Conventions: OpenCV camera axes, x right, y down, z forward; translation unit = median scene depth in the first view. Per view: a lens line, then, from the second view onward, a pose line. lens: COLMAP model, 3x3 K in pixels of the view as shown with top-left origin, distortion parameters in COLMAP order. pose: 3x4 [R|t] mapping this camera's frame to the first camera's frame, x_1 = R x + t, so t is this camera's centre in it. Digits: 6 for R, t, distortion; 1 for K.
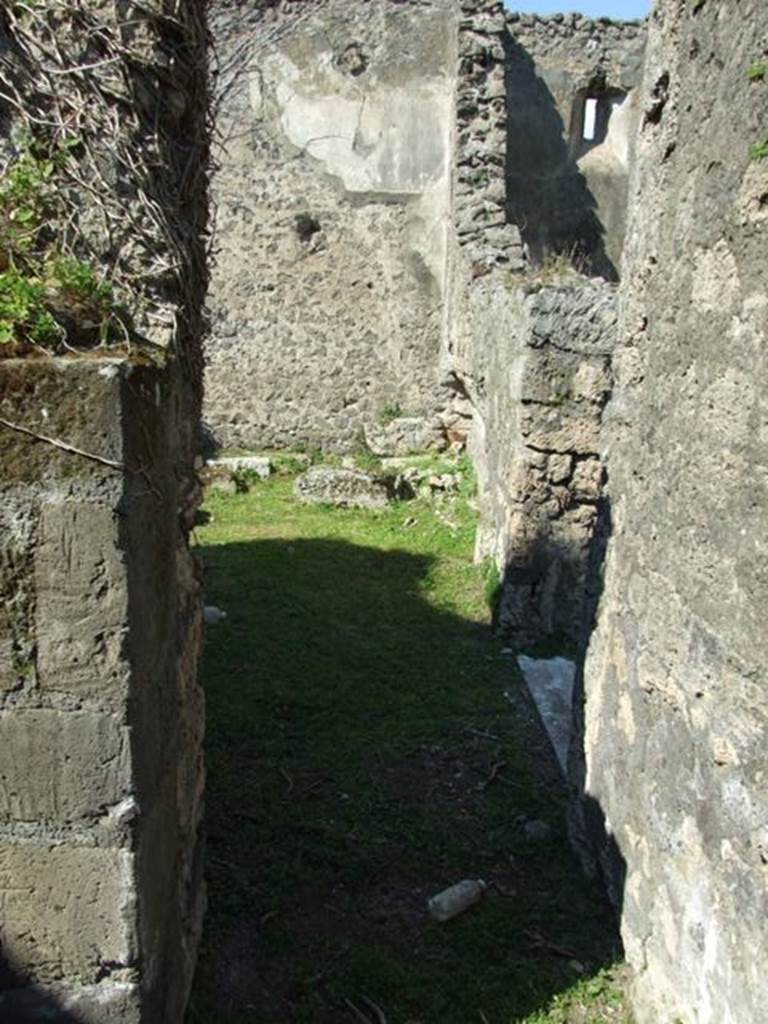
lens RADIAL K [[834.2, 0, 373.2], [0, 834.2, 511.4], [0, 0, 1]] dist [-0.067818, 0.077780]
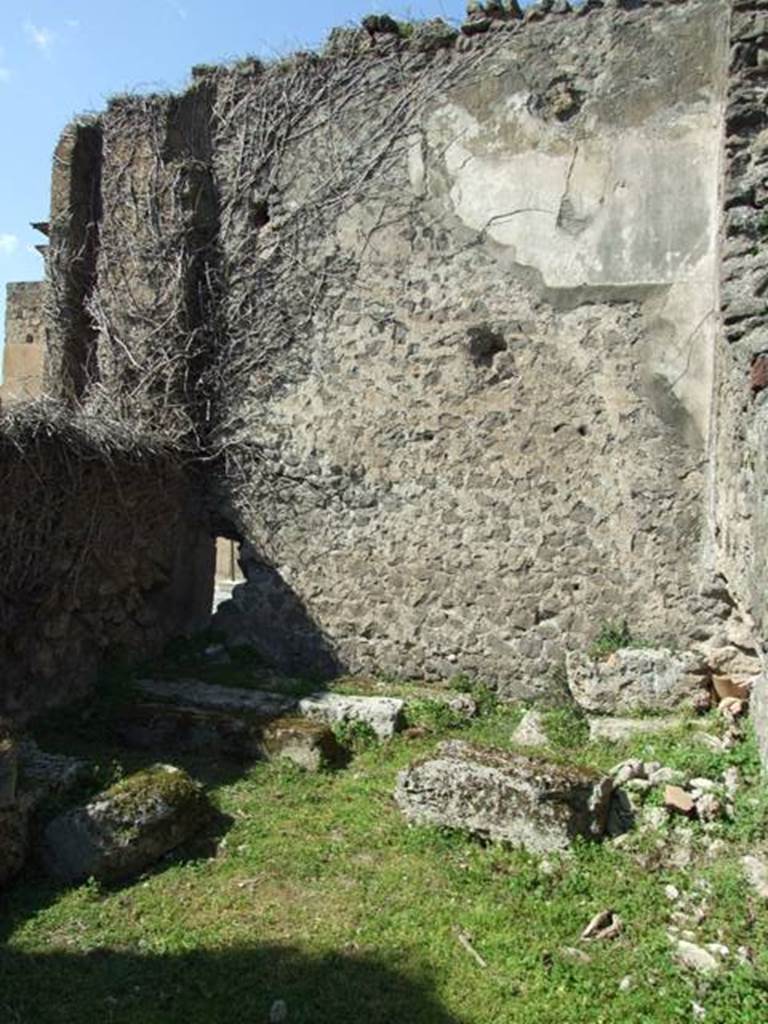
lens RADIAL K [[807.7, 0, 388.0], [0, 807.7, 507.6], [0, 0, 1]] dist [-0.058528, 0.060064]
pose [[0.941134, 0.016370, -0.337638, 0.064785], [-0.083044, 0.979414, -0.183989, -0.093866], [0.327675, 0.201197, 0.923119, 0.413306]]
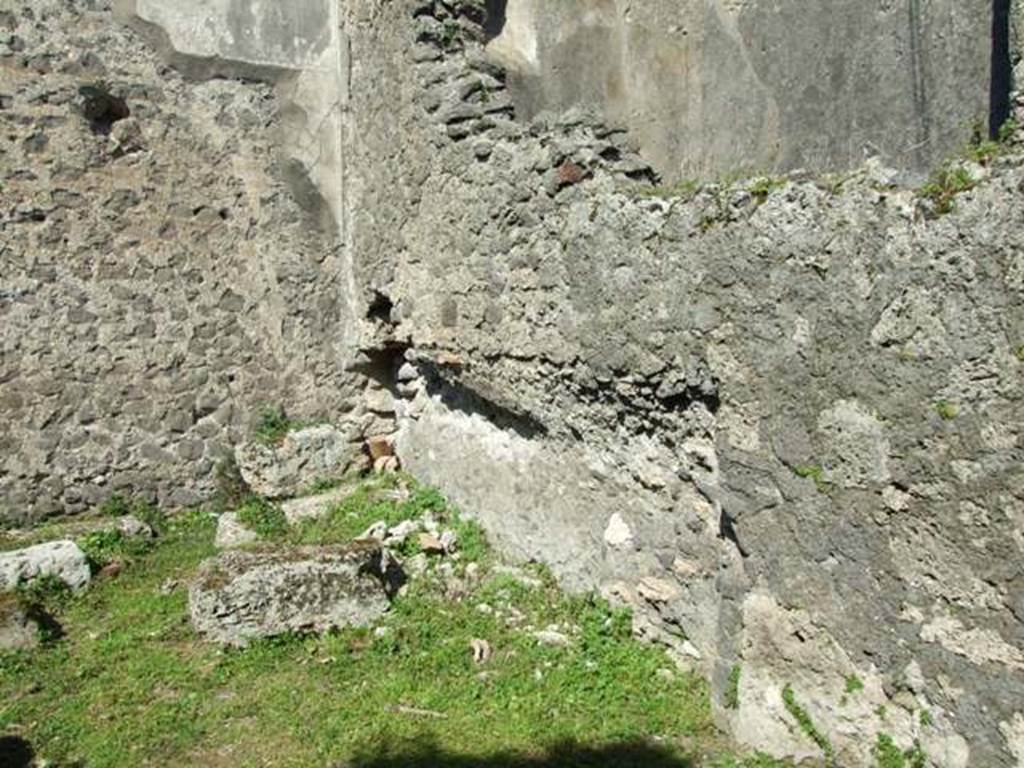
lens RADIAL K [[834.2, 0, 484.2], [0, 834.2, 371.8], [0, 0, 1]] dist [-0.067818, 0.077780]
pose [[0.850557, -0.084727, 0.519013, -0.164001], [0.140960, 0.987552, -0.069790, -0.095596], [-0.506640, 0.132521, 0.851912, 0.426272]]
